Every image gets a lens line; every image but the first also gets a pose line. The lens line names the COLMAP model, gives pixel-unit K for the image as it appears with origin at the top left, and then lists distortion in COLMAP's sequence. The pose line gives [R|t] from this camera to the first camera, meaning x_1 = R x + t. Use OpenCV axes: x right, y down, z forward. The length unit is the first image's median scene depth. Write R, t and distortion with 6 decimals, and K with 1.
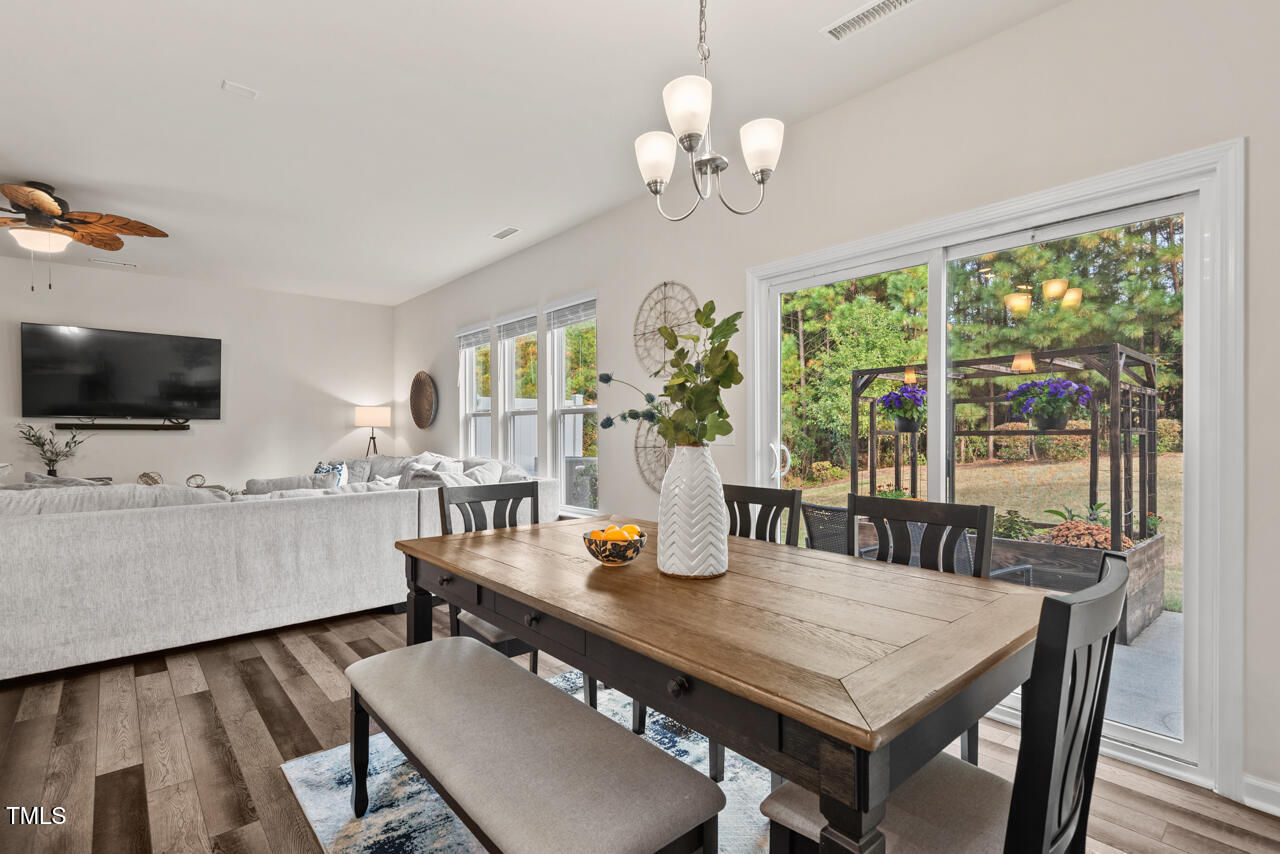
lens RADIAL K [[586.2, 0, 644.1], [0, 586.2, 434.9], [0, 0, 1]] dist [0.030384, -0.021740]
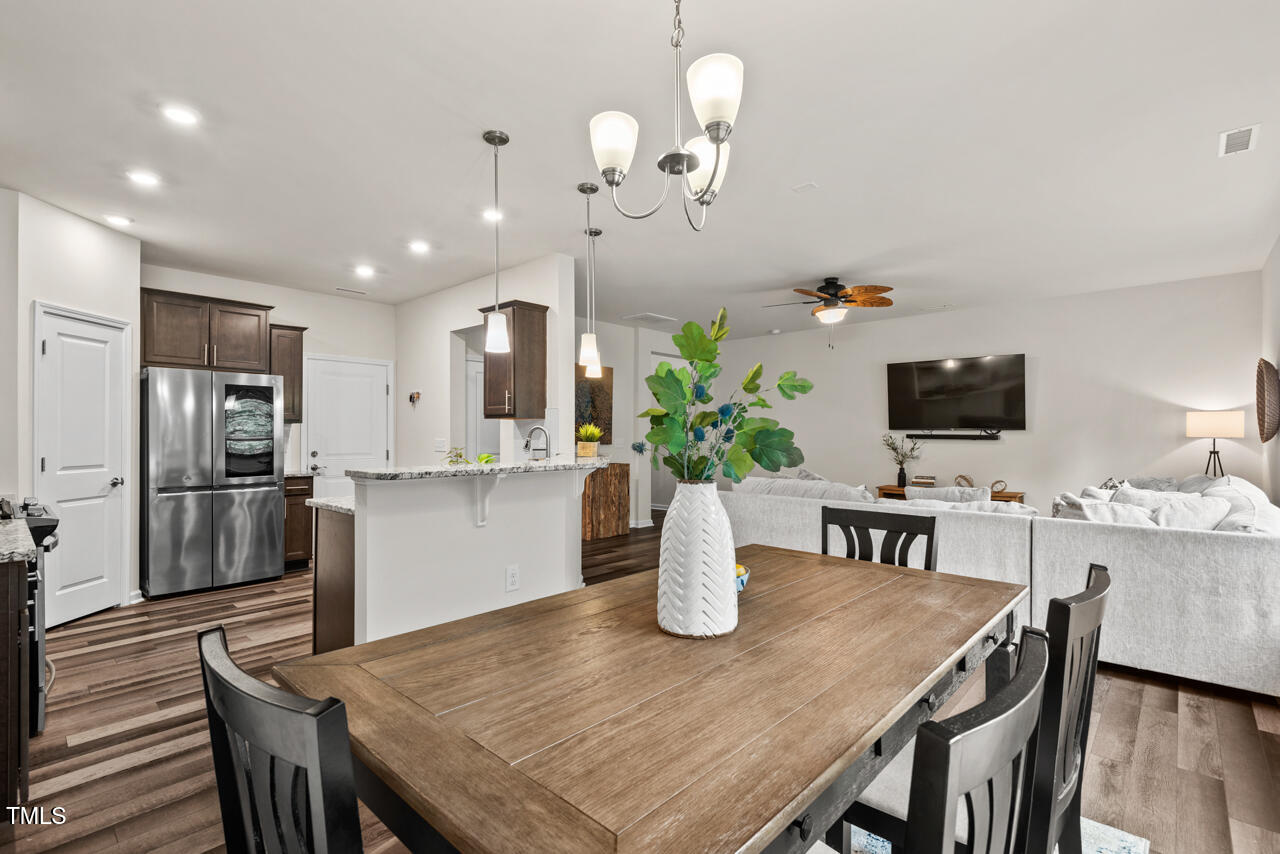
lens RADIAL K [[578.9, 0, 642.4], [0, 578.9, 426.0], [0, 0, 1]] dist [0.033928, -0.024235]
pose [[0.120721, -0.009513, -0.992641, 0.256885], [-0.011765, 0.999870, -0.011013, -0.015444], [0.992617, 0.013008, 0.120593, 0.222828]]
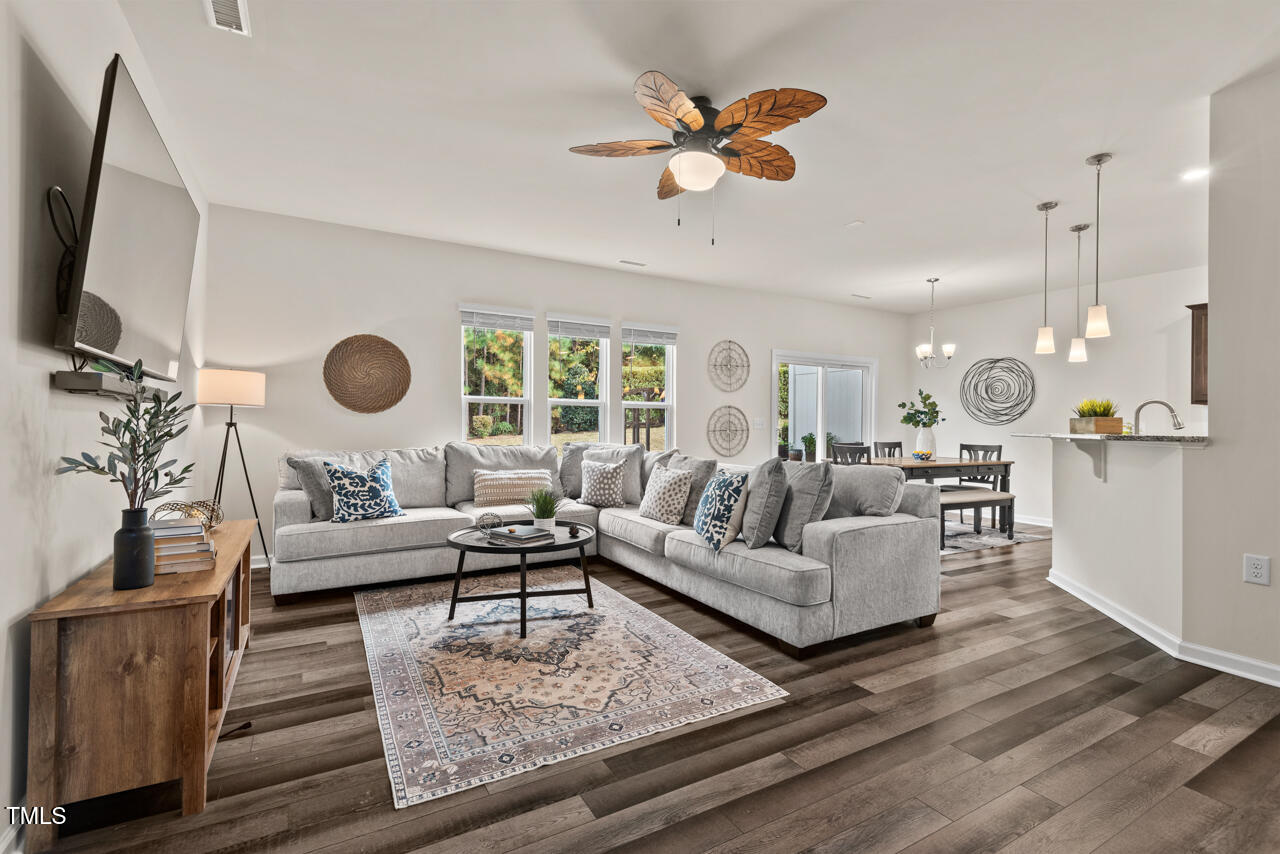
lens RADIAL K [[578.9, 0, 642.4], [0, 578.9, 426.0], [0, 0, 1]] dist [0.033928, -0.024235]
pose [[0.191860, 0.002486, 0.981419, -1.212376], [0.002564, 0.999992, -0.003034, 0.011362], [-0.981419, 0.003098, 0.191852, 0.611323]]
